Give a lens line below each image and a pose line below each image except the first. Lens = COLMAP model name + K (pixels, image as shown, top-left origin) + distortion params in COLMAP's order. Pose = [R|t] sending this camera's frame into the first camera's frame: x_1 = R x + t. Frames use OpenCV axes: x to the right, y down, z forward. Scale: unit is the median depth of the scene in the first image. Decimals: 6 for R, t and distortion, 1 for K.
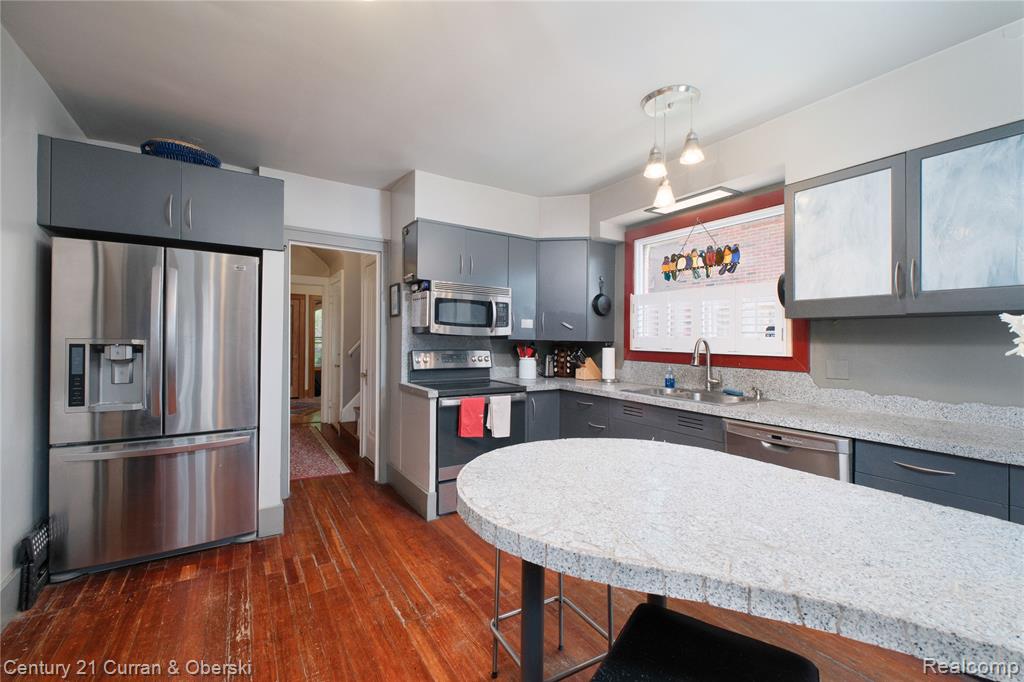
lens RADIAL K [[437.0, 0, 508.5], [0, 437.0, 334.3], [0, 0, 1]] dist [0.002157, 0.000046]
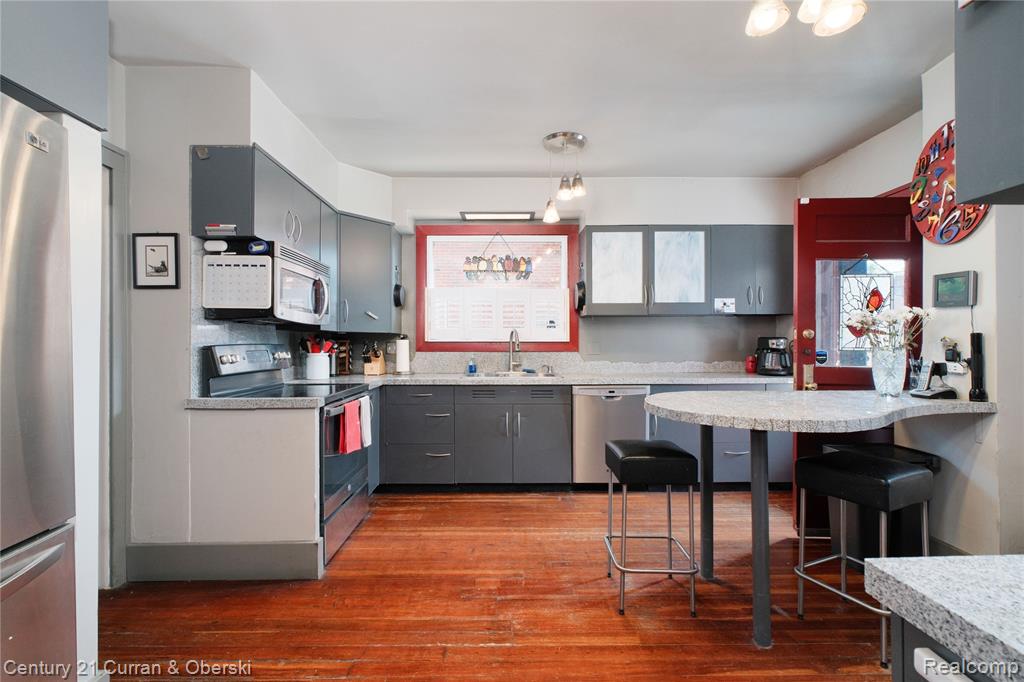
lens RADIAL K [[449.4, 0, 508.5], [0, 449.4, 338.3], [0, 0, 1]] dist [0.001424, -0.000069]
pose [[0.518620, -0.007671, 0.854970, -0.650505], [0.000315, 0.999961, 0.008781, 0.023996], [-0.855005, -0.004285, 0.518602, 0.349042]]
